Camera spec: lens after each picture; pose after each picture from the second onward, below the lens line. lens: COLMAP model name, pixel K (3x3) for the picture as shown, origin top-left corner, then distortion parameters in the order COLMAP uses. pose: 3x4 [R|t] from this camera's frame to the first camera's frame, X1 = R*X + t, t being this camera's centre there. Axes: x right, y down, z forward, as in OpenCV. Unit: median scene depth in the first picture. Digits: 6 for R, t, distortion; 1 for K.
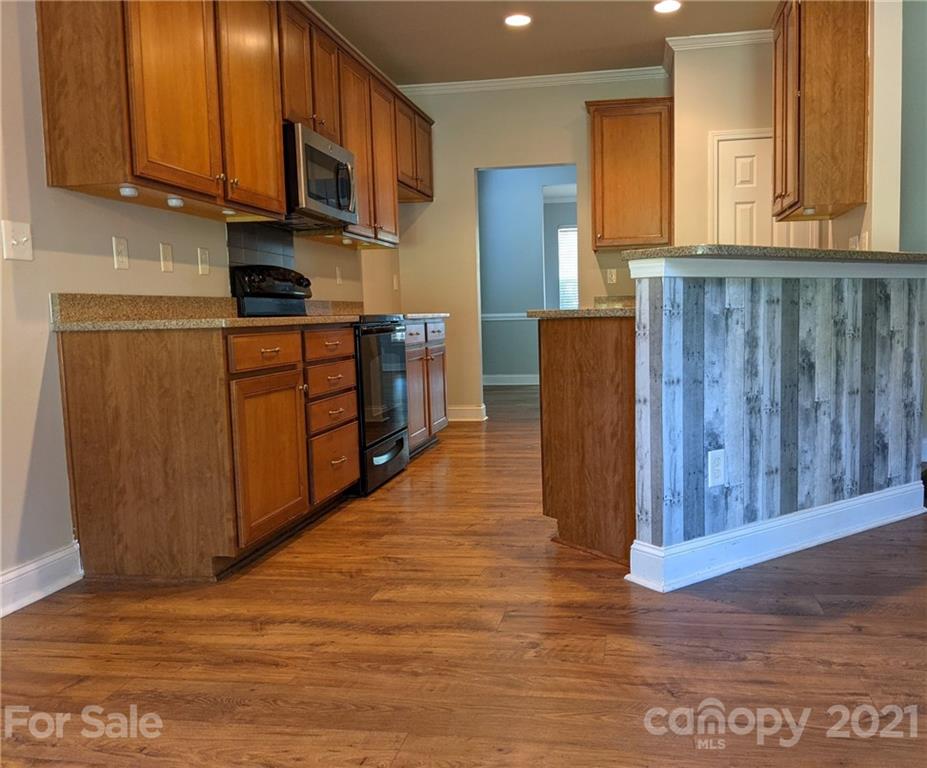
lens RADIAL K [[812.0, 0, 463.8], [0, 812.0, 380.0], [0, 0, 1]] dist [0.011930, 0.001499]
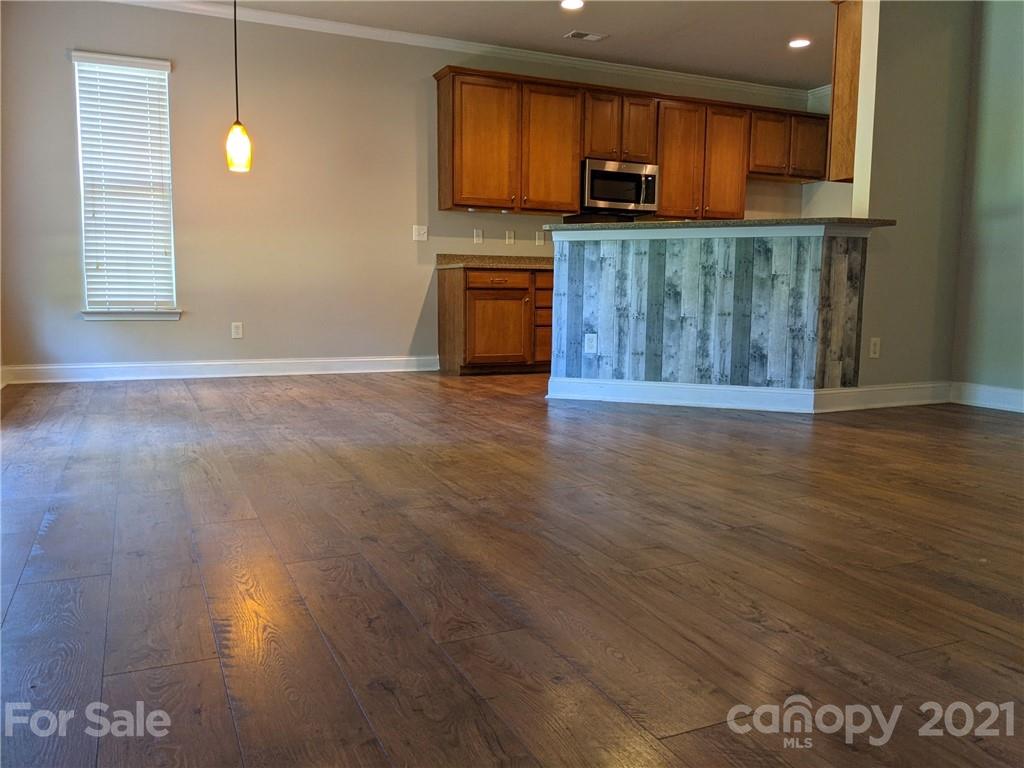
lens RADIAL K [[808.5, 0, 511.7], [0, 808.5, 387.2], [0, 0, 1]] dist [0.015654, -0.012400]
pose [[0.547265, 0.124266, -0.827683, 1.679809], [-0.089669, 0.991930, 0.089637, 0.055222], [0.832142, 0.025162, 0.553991, -0.168392]]
